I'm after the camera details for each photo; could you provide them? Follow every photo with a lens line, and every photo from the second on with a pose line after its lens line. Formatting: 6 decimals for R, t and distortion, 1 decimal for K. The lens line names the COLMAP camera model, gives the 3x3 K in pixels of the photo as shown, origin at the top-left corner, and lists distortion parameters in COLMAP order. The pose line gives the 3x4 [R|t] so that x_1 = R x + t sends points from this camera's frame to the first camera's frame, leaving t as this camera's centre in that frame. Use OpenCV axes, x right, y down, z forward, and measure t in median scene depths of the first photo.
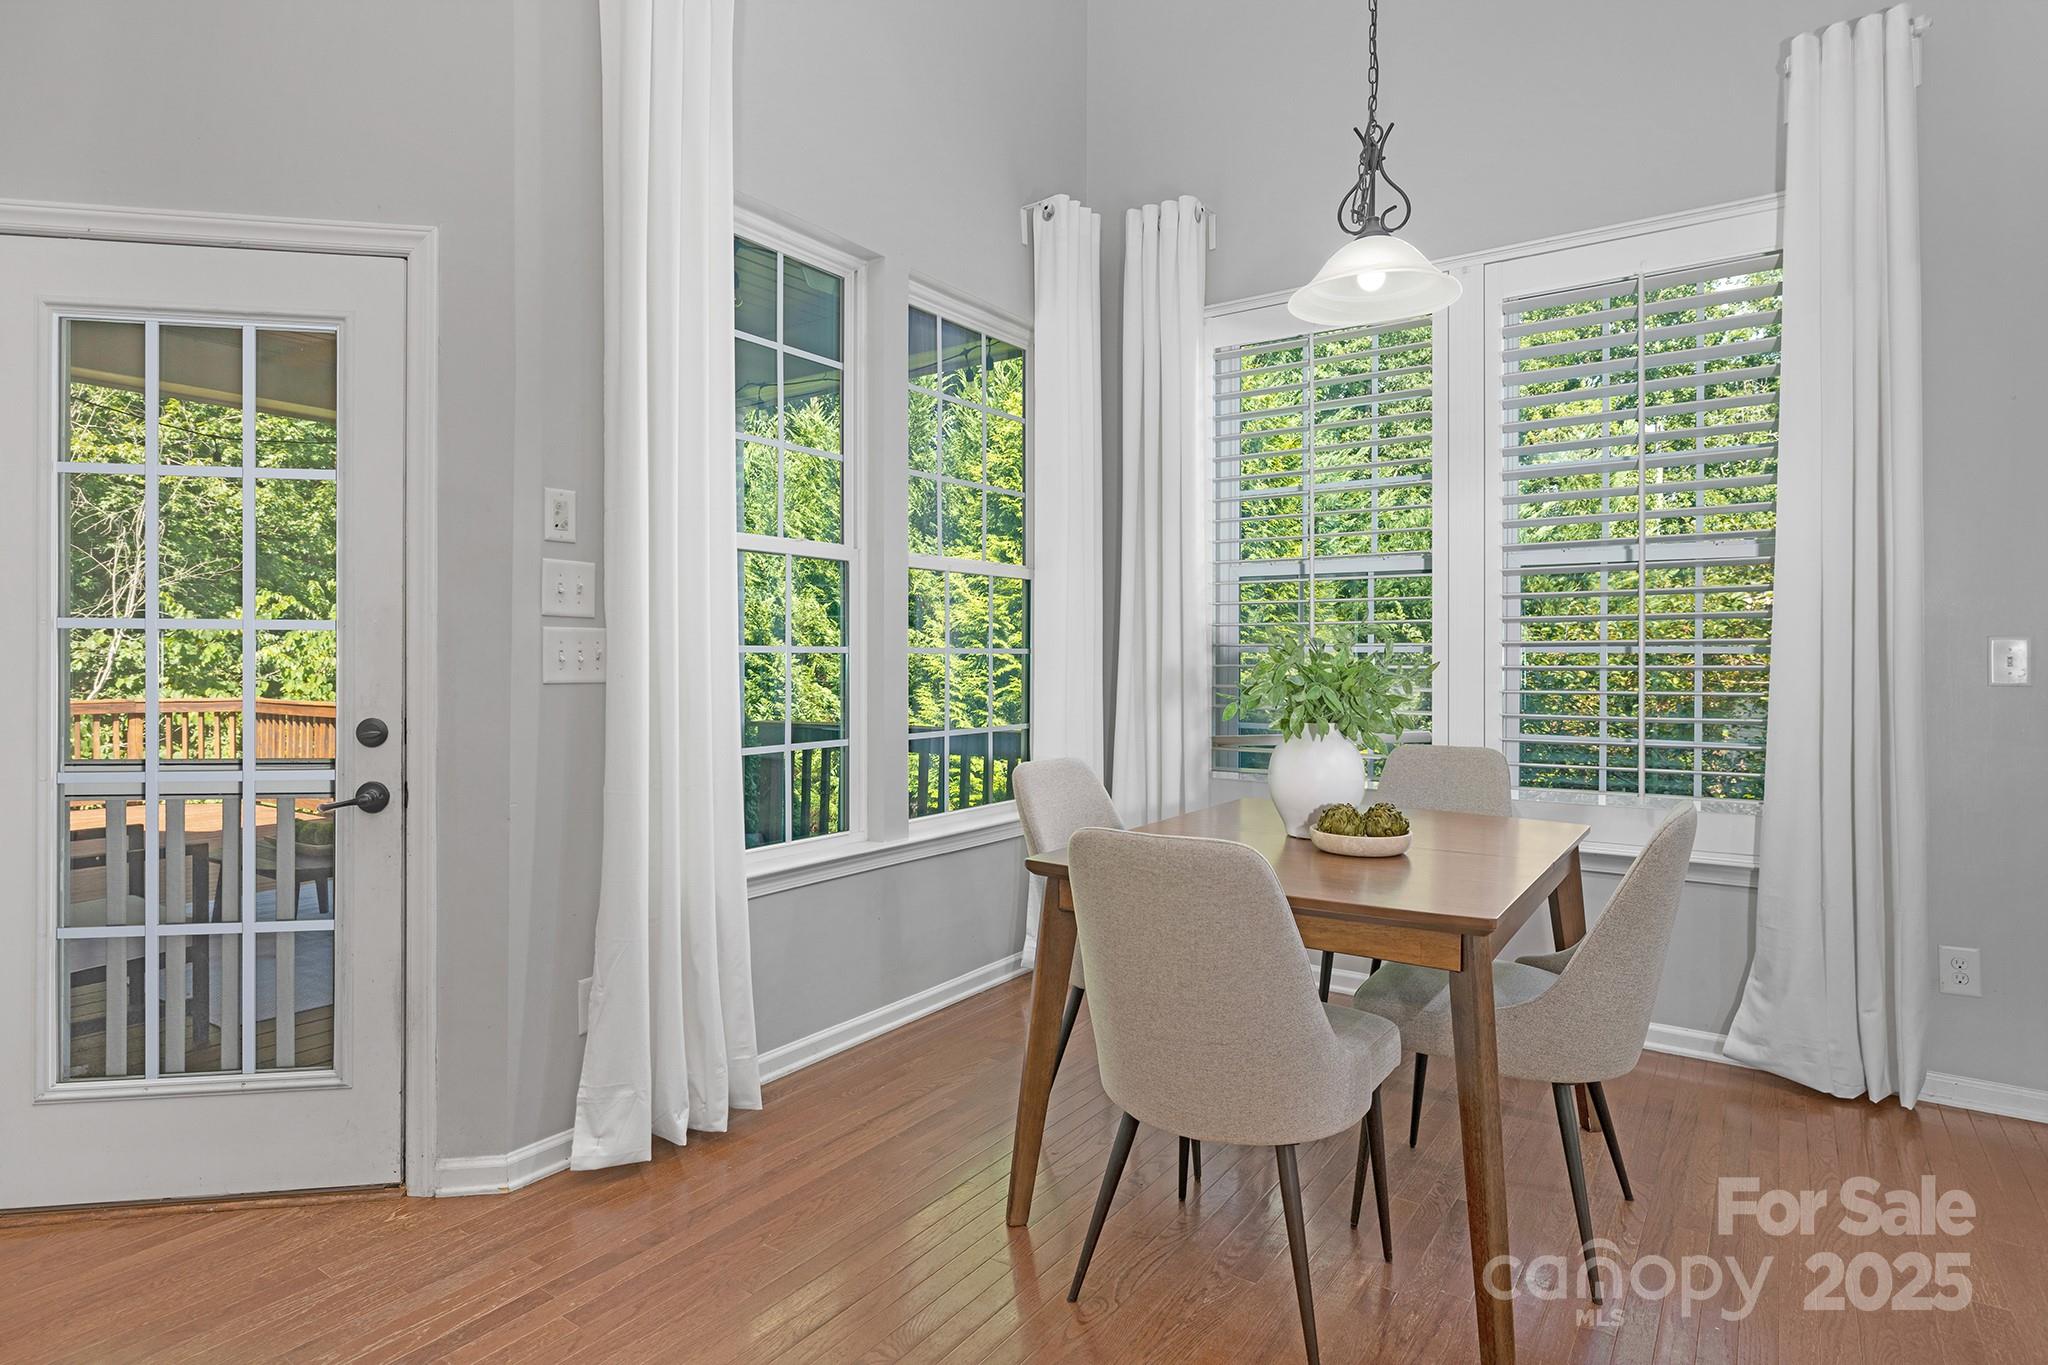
lens RADIAL K [[1079.5, 0, 1023.2], [0, 1079.5, 674.8], [0, 0, 1]] dist [0.001924, 0.000151]
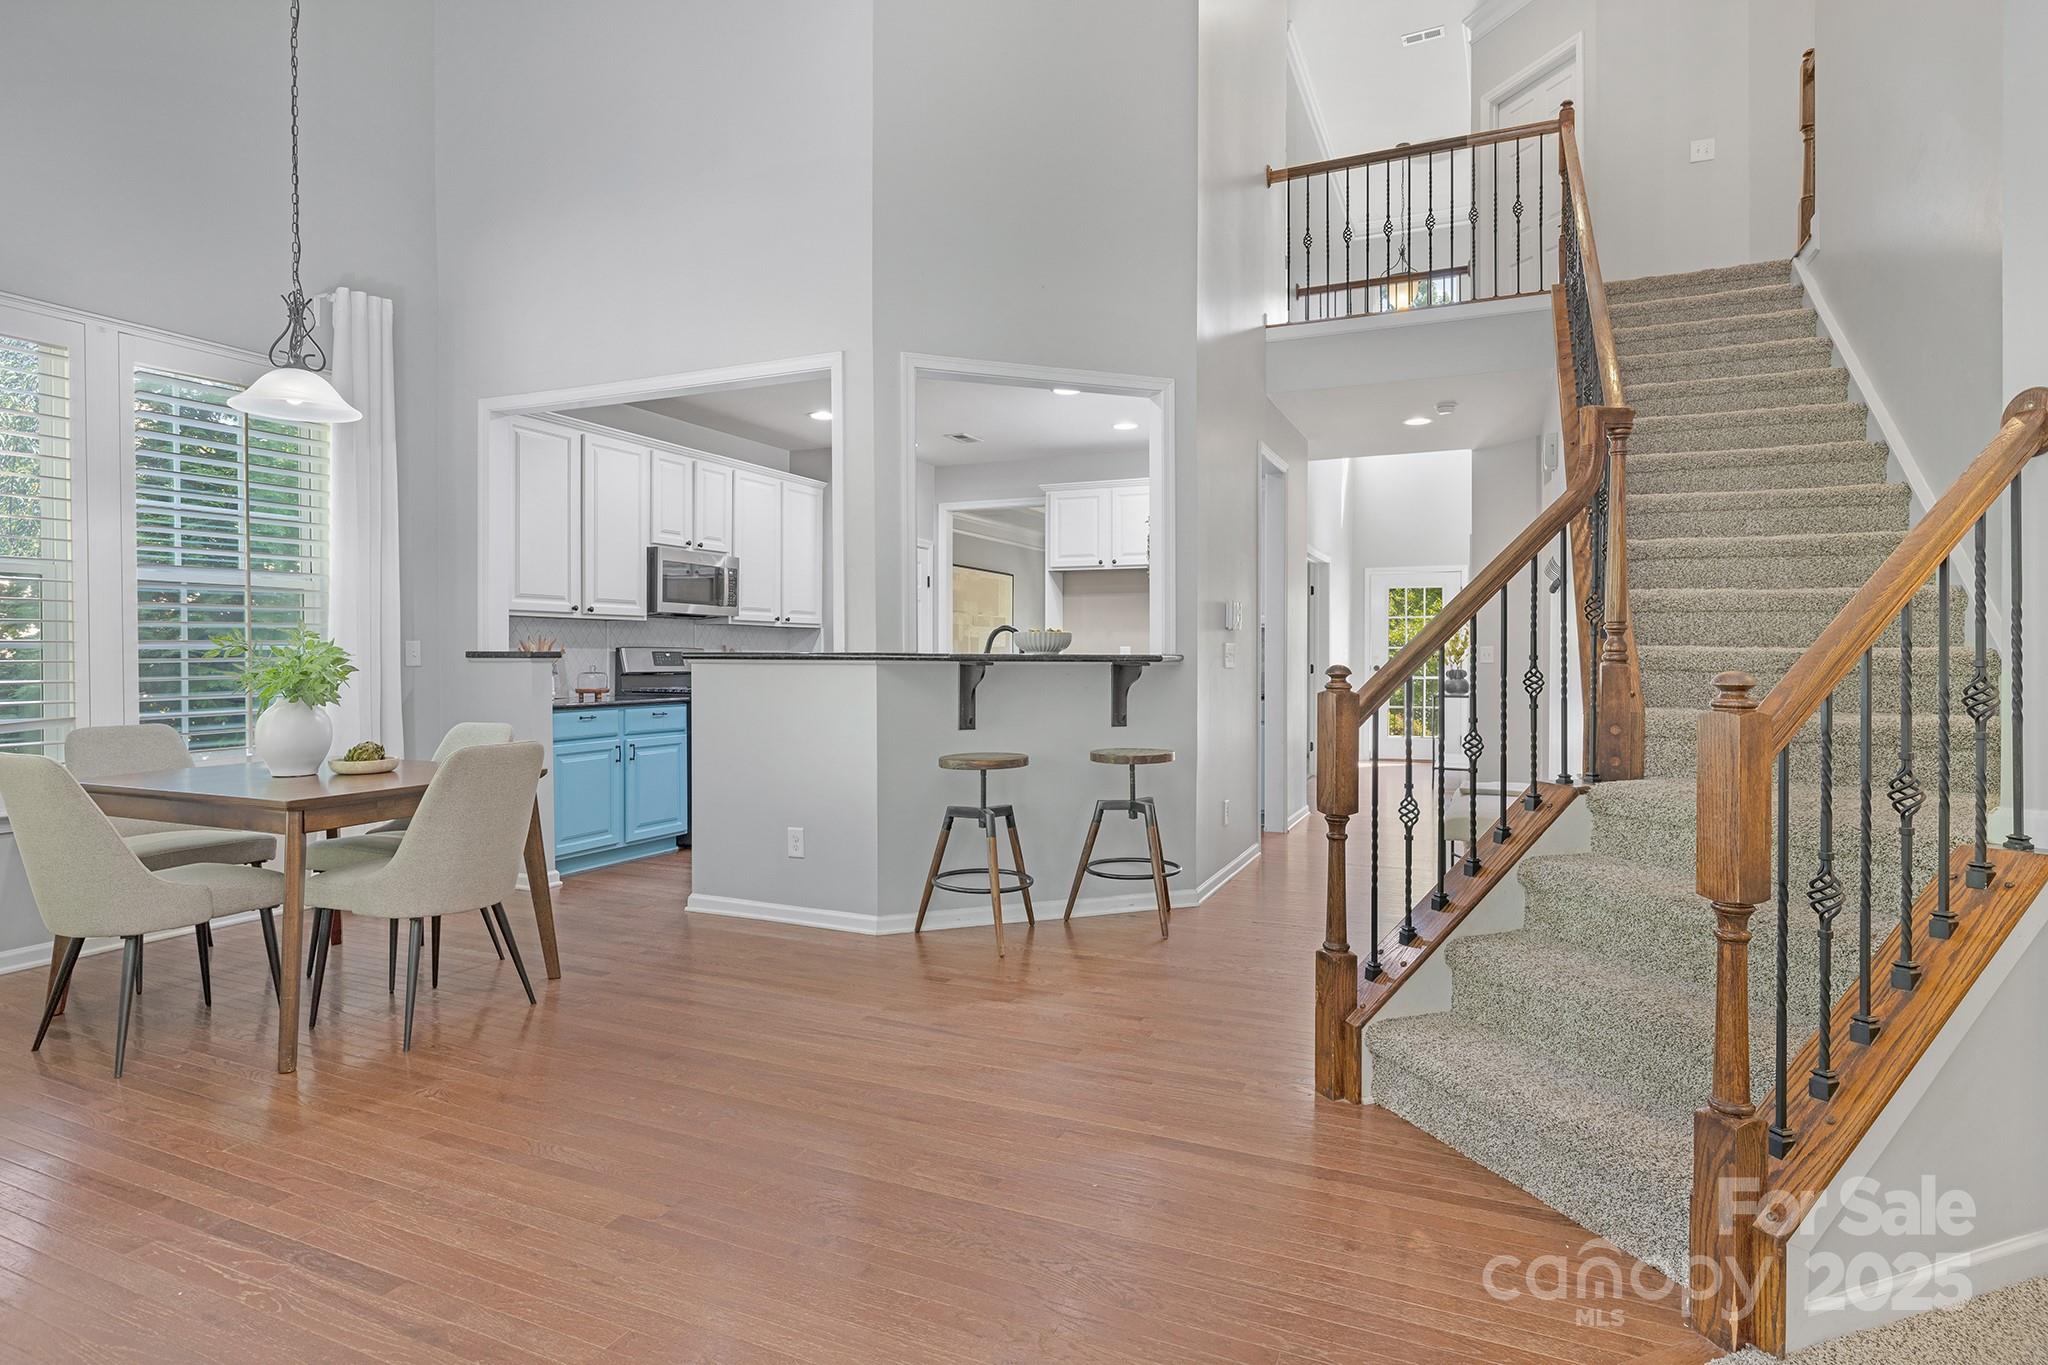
lens RADIAL K [[1079.5, 0, 1023.2], [0, 1079.5, 671.0], [0, 0, 1]] dist [0.001924, 0.000151]
pose [[-0.185047, -0.010327, 0.982675, -1.580818], [0.010346, 0.999869, 0.012456, 0.001440], [-0.982675, 0.012472, -0.184916, 0.366192]]
